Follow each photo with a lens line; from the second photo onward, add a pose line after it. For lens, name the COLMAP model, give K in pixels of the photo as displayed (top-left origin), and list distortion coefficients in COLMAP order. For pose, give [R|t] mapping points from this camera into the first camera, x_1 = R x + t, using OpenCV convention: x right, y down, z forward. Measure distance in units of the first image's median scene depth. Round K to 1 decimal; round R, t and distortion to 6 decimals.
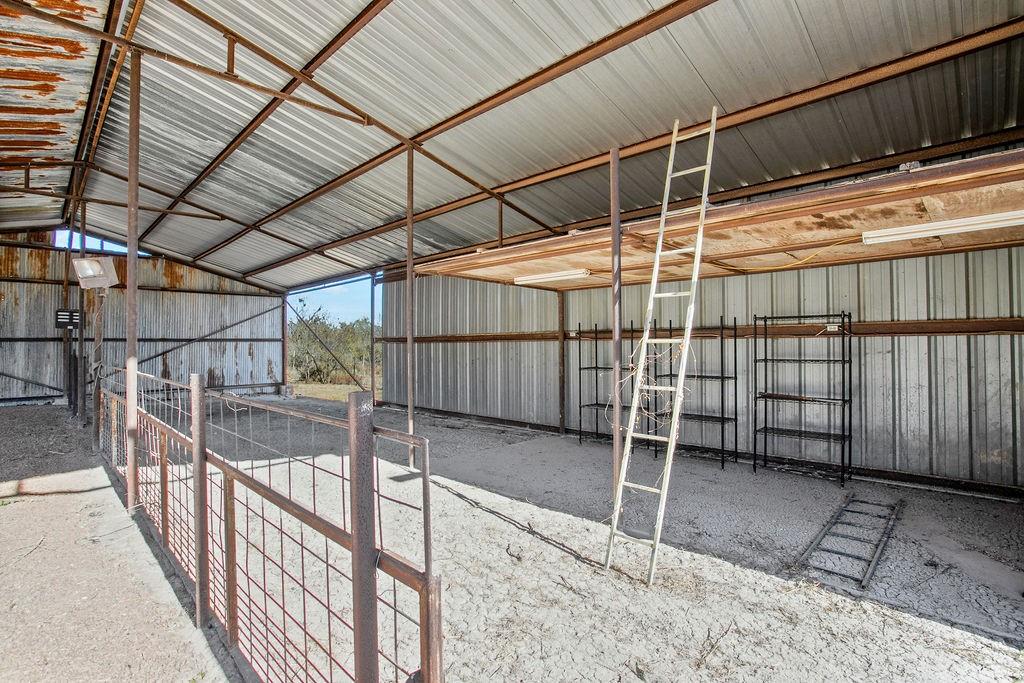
lens RADIAL K [[501.4, 0, 504.7], [0, 501.4, 338.5], [0, 0, 1]] dist [-0.066883, 0.042994]
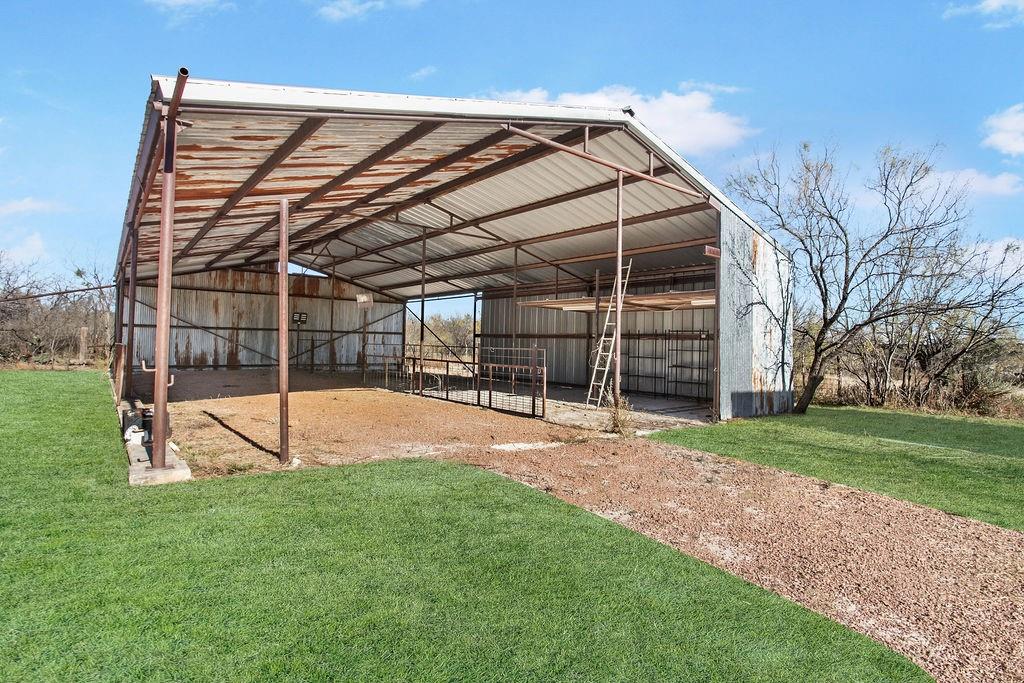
lens RADIAL K [[501.4, 0, 504.7], [0, 501.4, 338.5], [0, 0, 1]] dist [-0.066883, 0.042994]
pose [[0.993420, 0.028390, -0.110953, 0.009389], [-0.027924, 0.999594, 0.005746, 0.001282], [0.111071, -0.002610, 0.993809, -0.663288]]
